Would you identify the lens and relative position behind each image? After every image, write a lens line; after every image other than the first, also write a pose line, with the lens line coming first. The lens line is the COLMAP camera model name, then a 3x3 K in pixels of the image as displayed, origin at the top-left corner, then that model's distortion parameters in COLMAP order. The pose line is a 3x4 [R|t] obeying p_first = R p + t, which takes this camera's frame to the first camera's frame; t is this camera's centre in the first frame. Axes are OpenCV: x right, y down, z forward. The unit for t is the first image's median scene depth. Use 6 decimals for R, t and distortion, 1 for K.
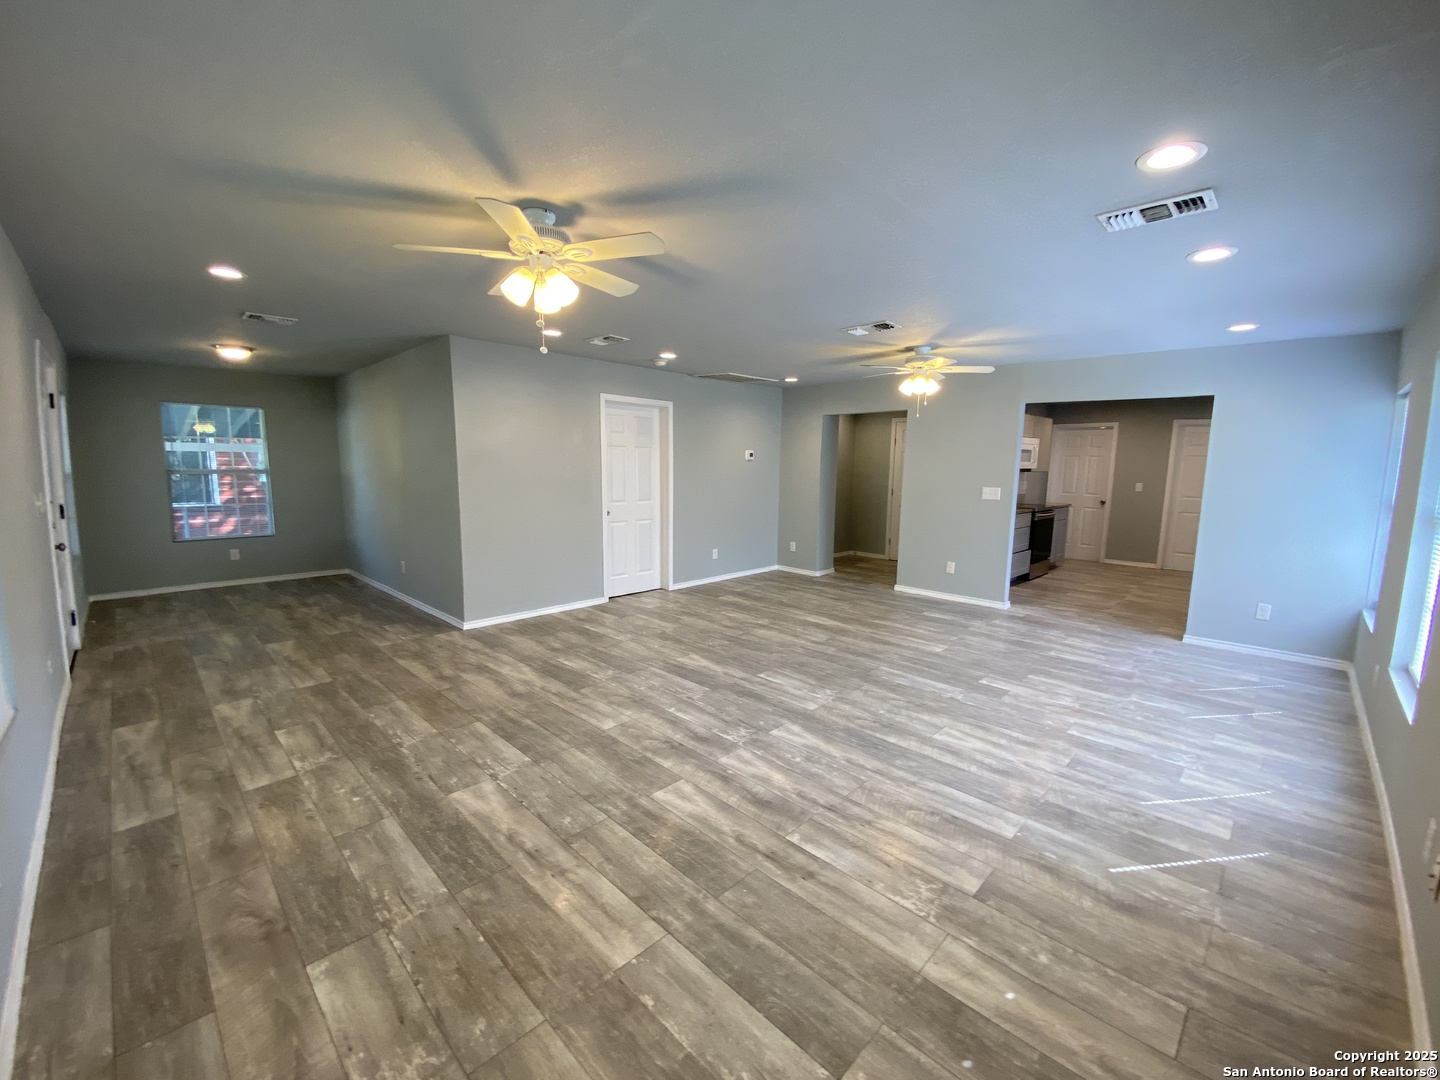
lens RADIAL K [[589.6, 0, 715.1], [0, 589.6, 537.5], [0, 0, 1]] dist [0.001872, -0.014736]
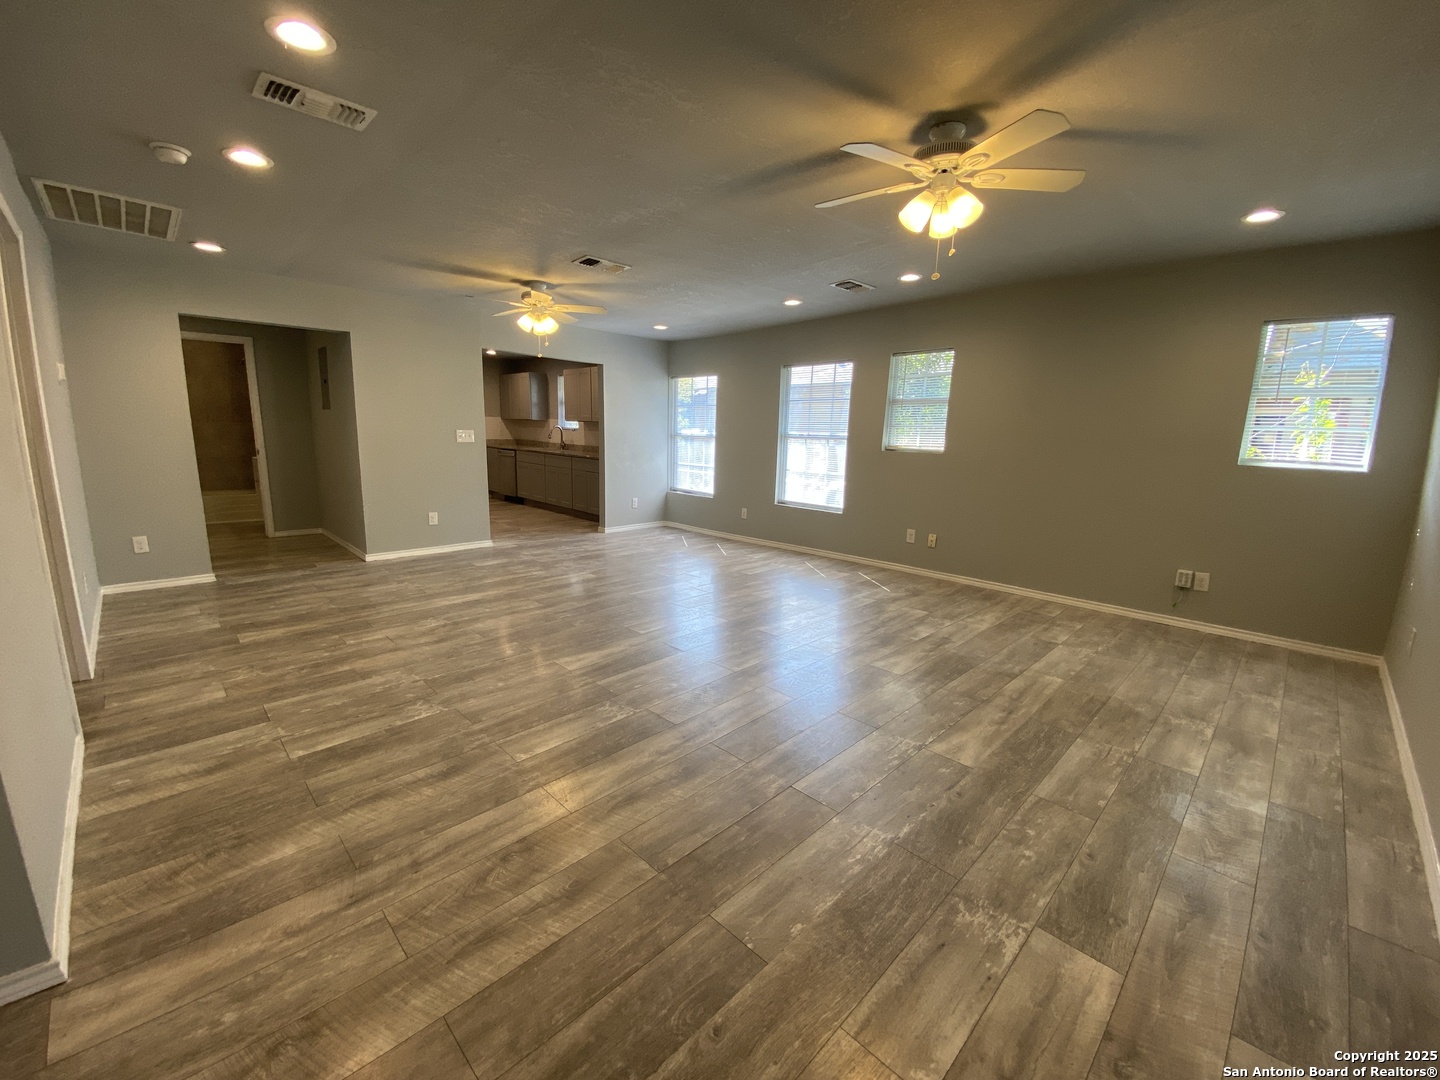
lens RADIAL K [[589.6, 0, 715.1], [0, 589.6, 537.5], [0, 0, 1]] dist [0.001872, -0.014736]
pose [[0.011911, -0.197694, 0.980191, -1.024747], [0.112734, 0.974277, 0.195131, -0.104066], [-0.993554, 0.108176, 0.033892, 1.061619]]
